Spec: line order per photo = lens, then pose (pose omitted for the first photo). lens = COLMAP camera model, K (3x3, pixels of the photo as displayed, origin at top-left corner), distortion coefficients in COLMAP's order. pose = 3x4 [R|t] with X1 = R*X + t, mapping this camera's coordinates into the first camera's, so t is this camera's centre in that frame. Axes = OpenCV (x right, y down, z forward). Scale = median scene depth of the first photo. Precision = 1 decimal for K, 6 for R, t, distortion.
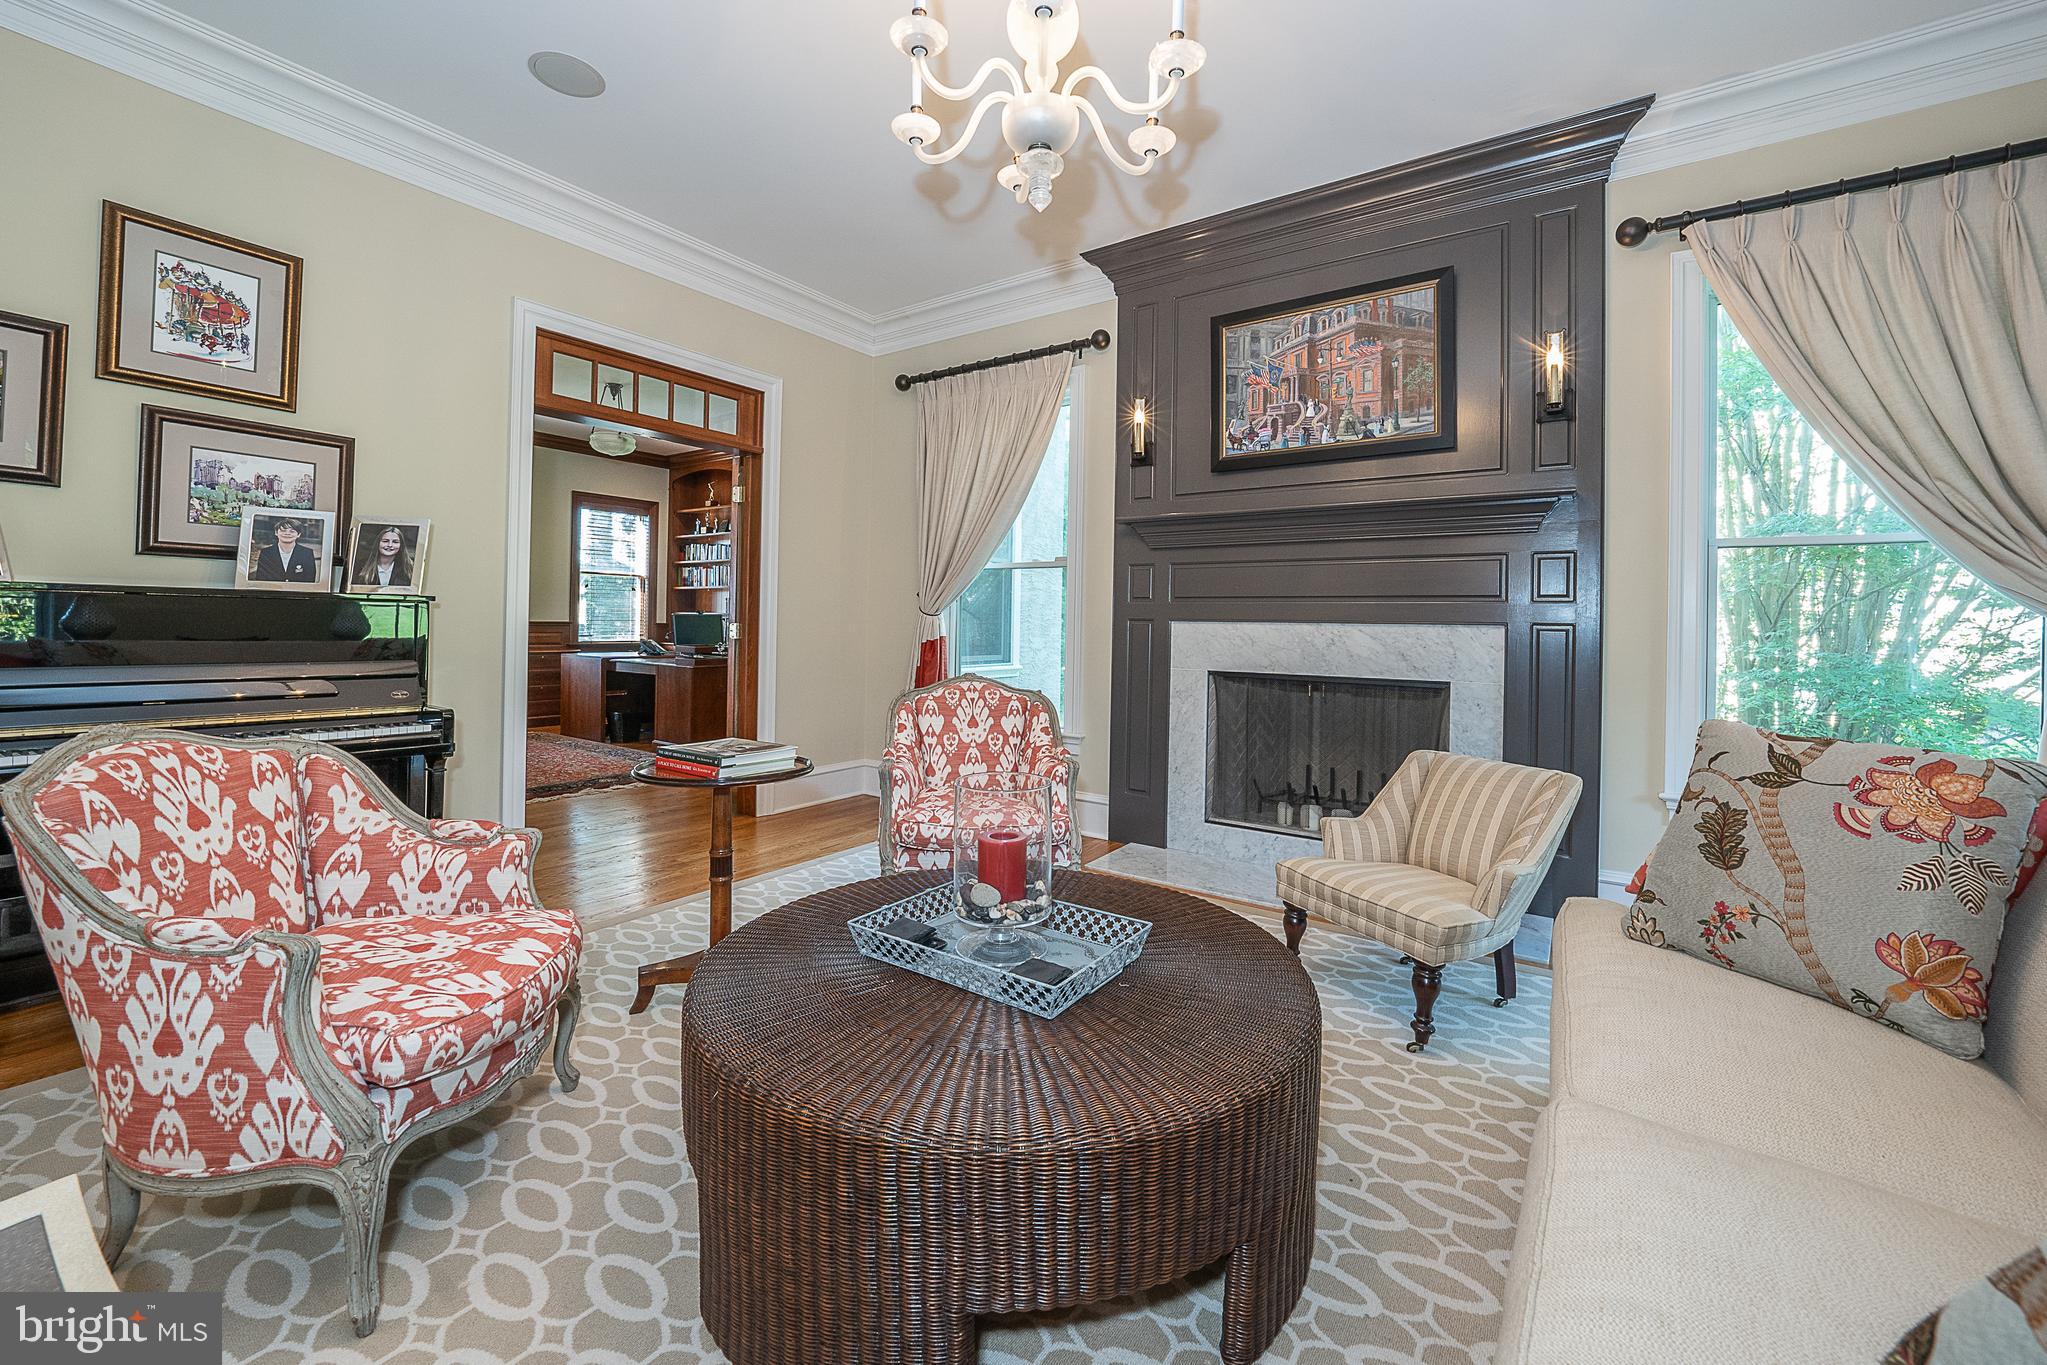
lens RADIAL K [[822.2, 0, 1031.8], [0, 822.2, 613.9], [0, 0, 1]] dist [-0.013086, 0.000934]
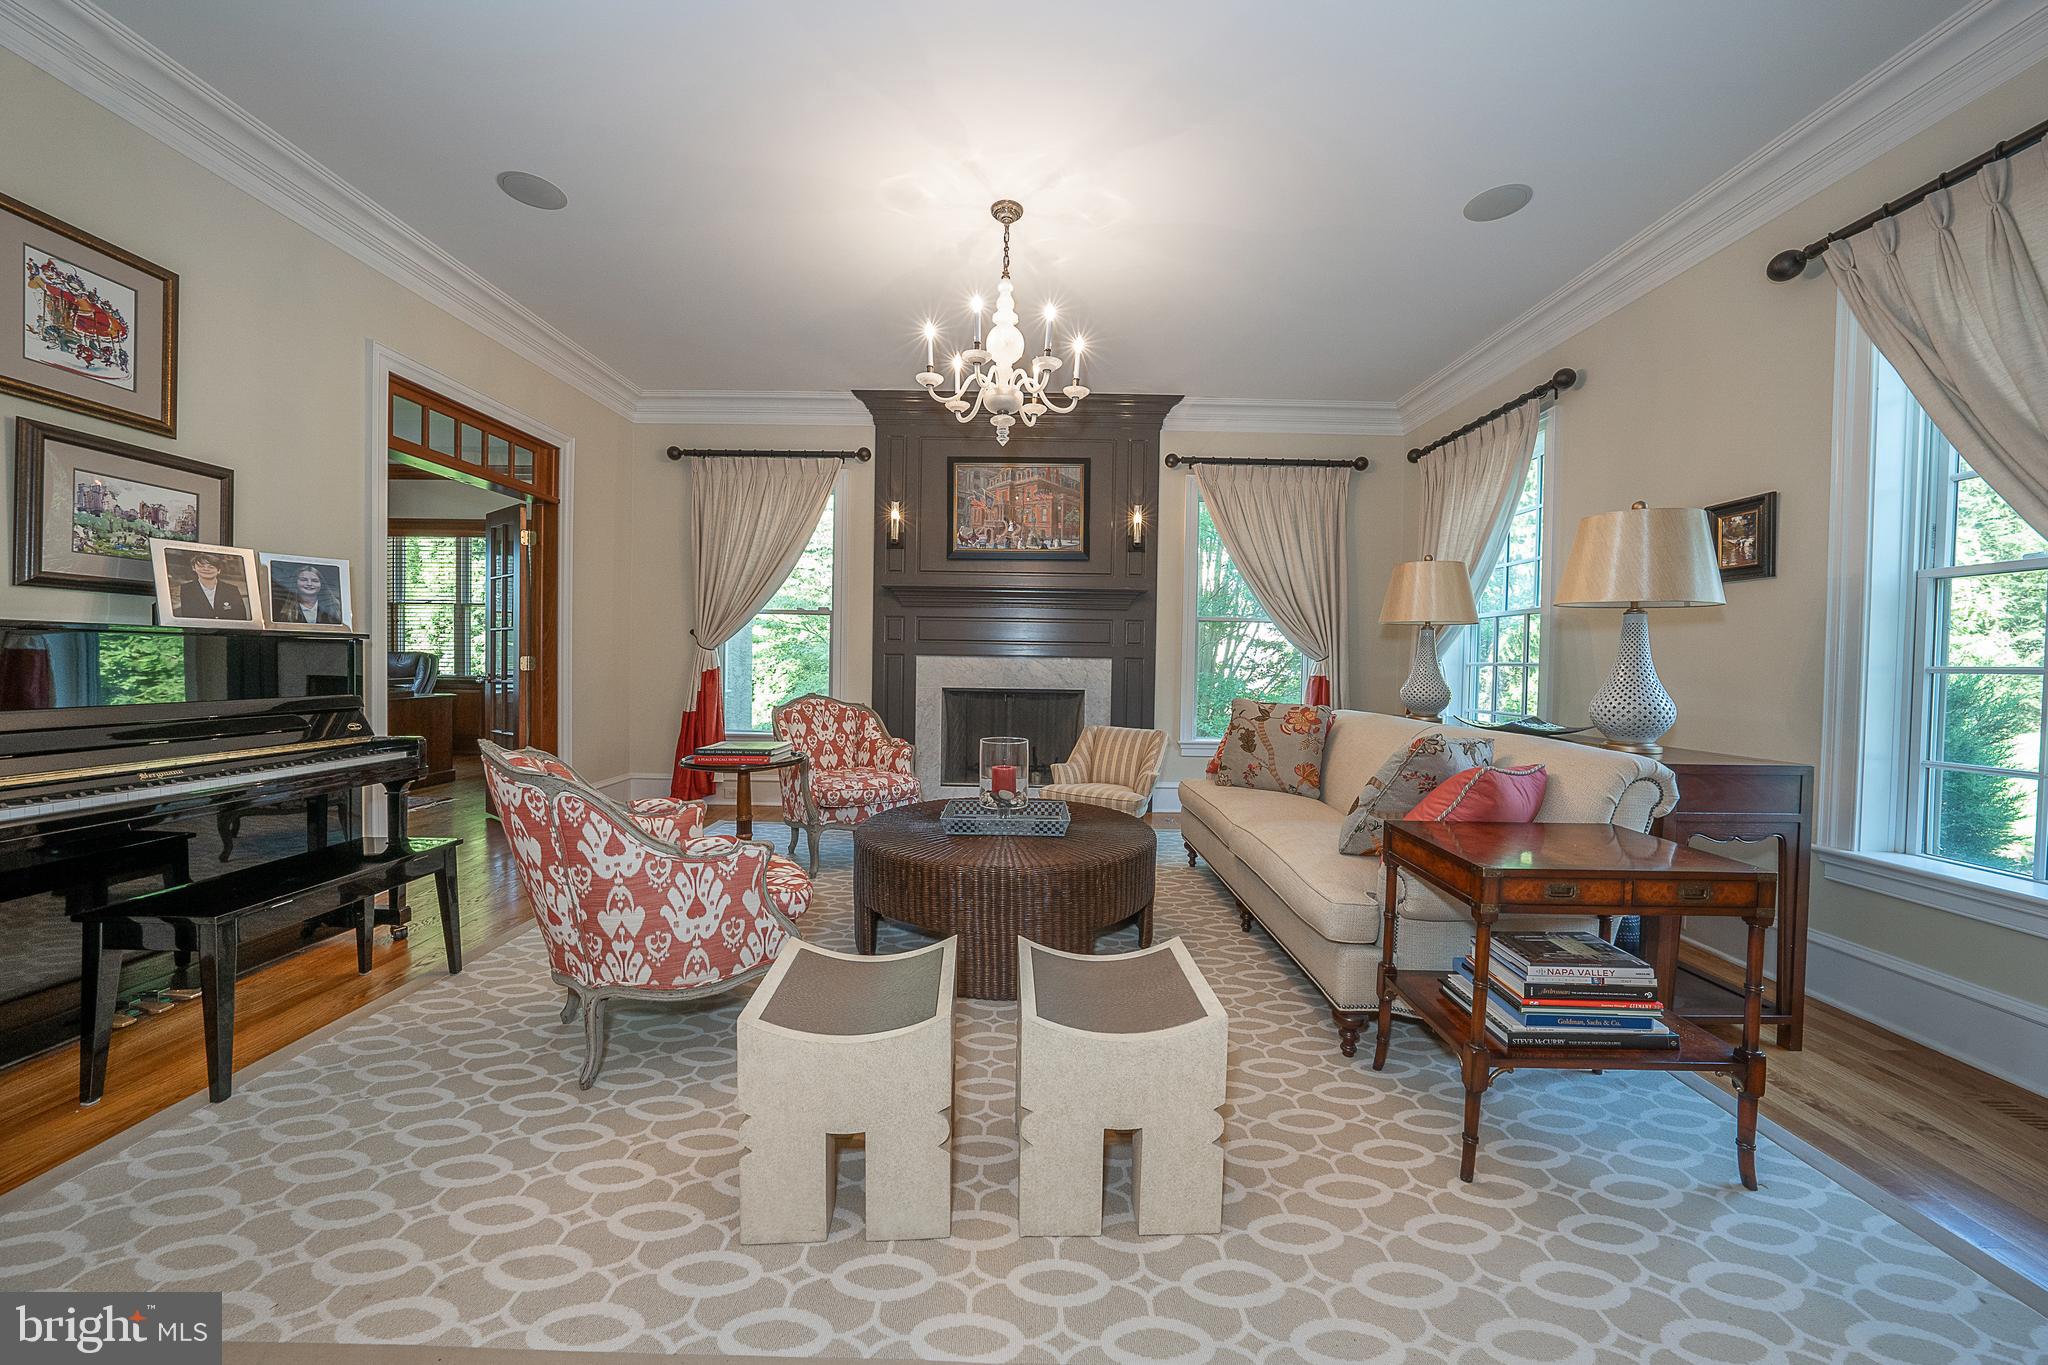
lens RADIAL K [[709.5, 0, 1036.0], [0, 709.5, 677.6], [0, 0, 1]] dist [-0.012927, 0.002561]
pose [[0.819409, -0.017562, 0.572940, -0.566677], [-0.009921, 0.998946, 0.044809, -0.015552], [-0.573123, -0.042401, 0.818371, -0.264394]]
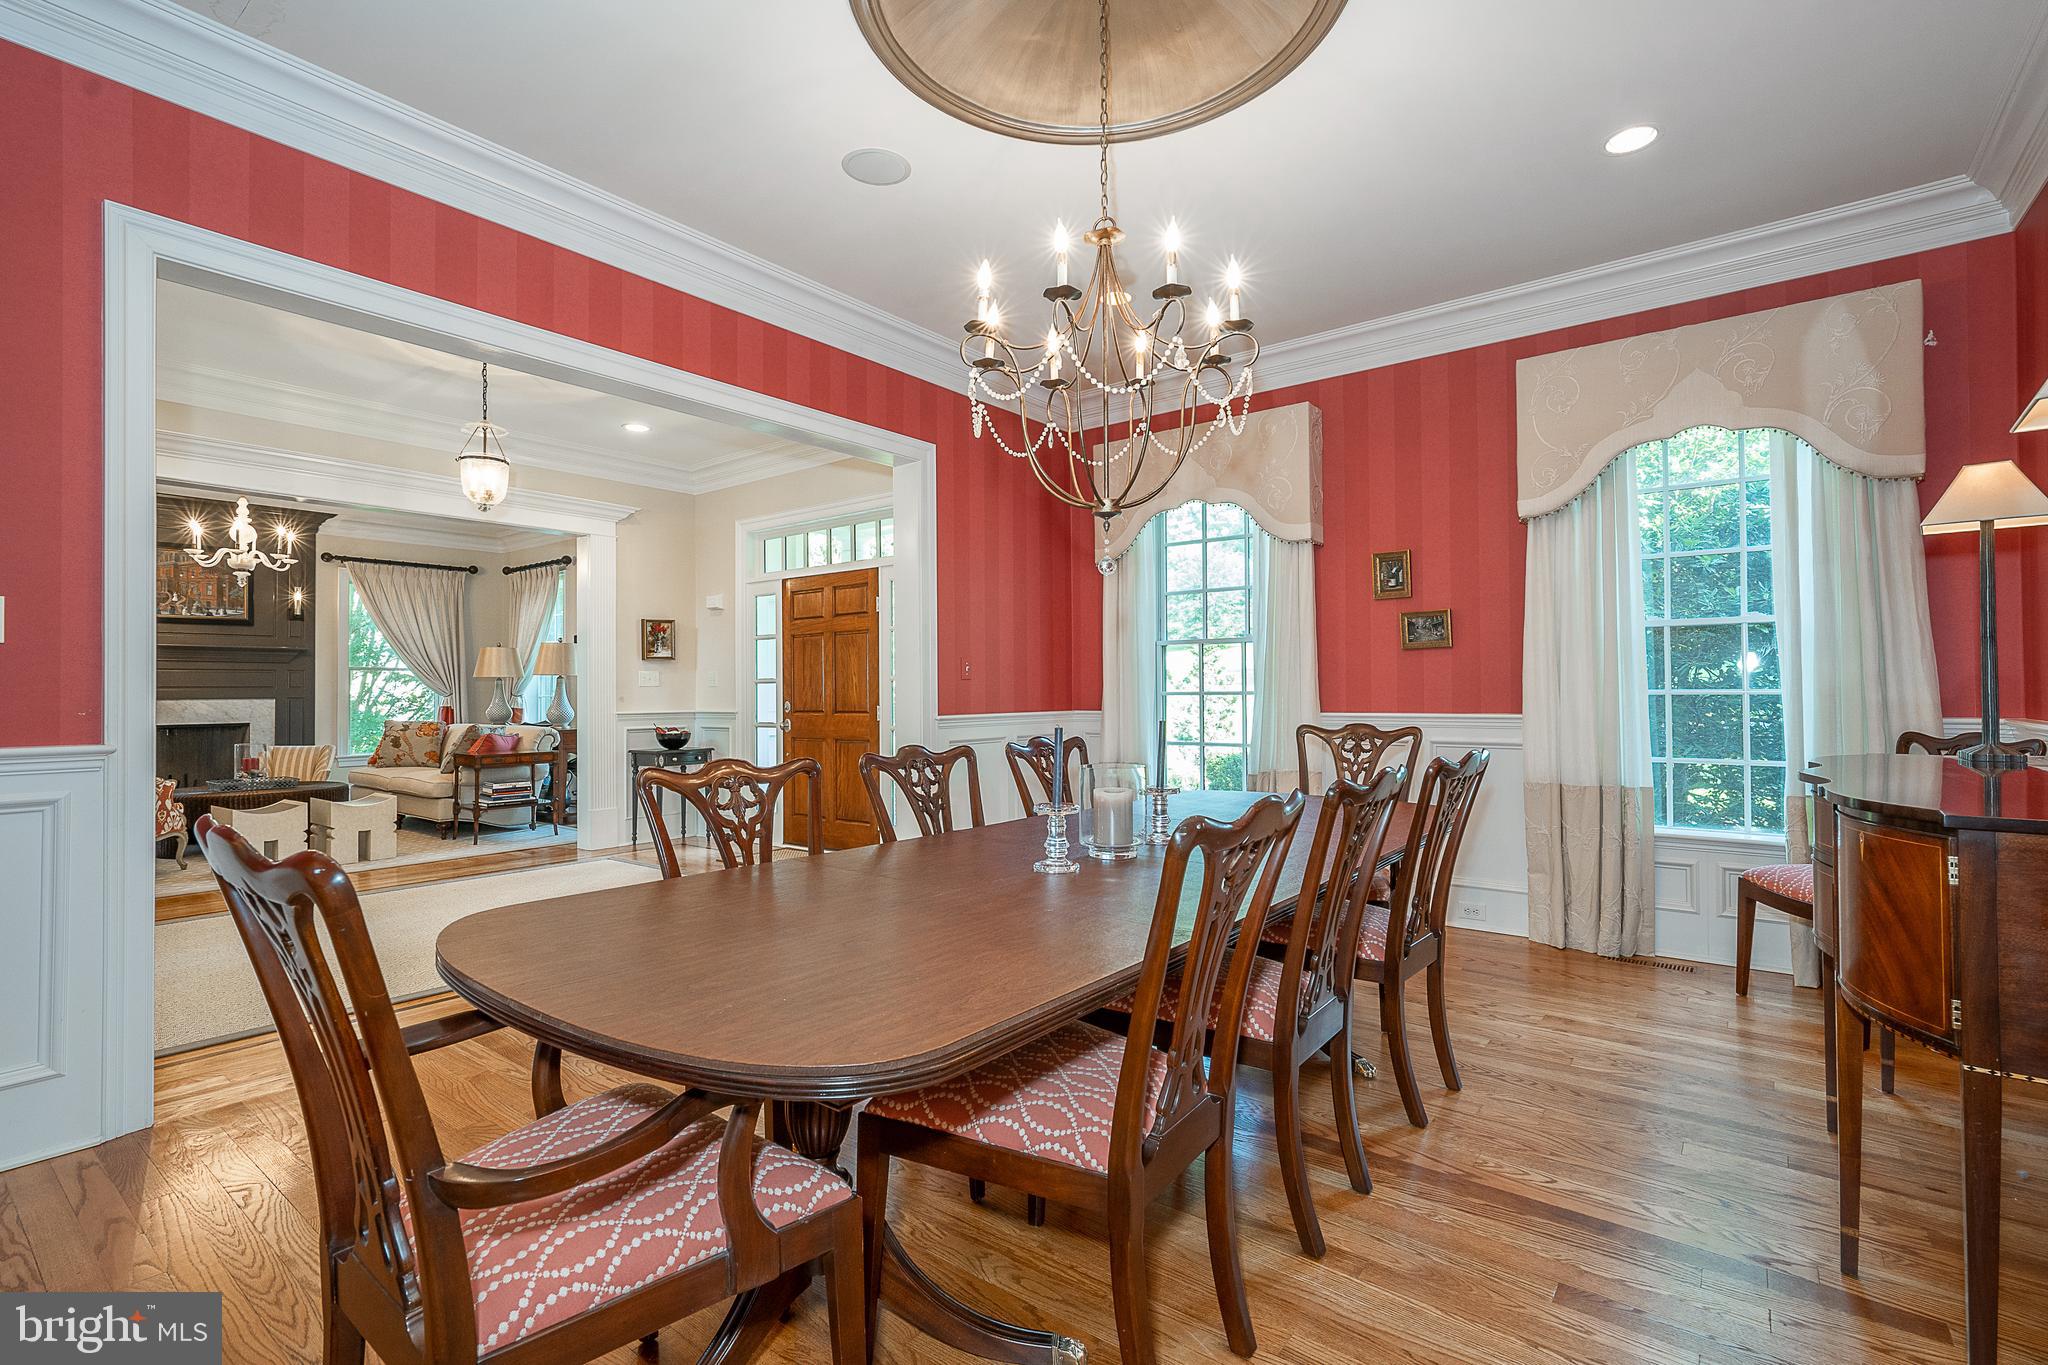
lens RADIAL K [[928.9, 0, 1027.9], [0, 928.9, 679.2], [0, 0, 1]] dist [0.000251, 0.000041]
pose [[0.058813, -0.004203, 0.998260, -2.461544], [-0.006514, 0.999968, 0.004594, -0.084116], [-0.998248, -0.006773, 0.058784, -1.704029]]
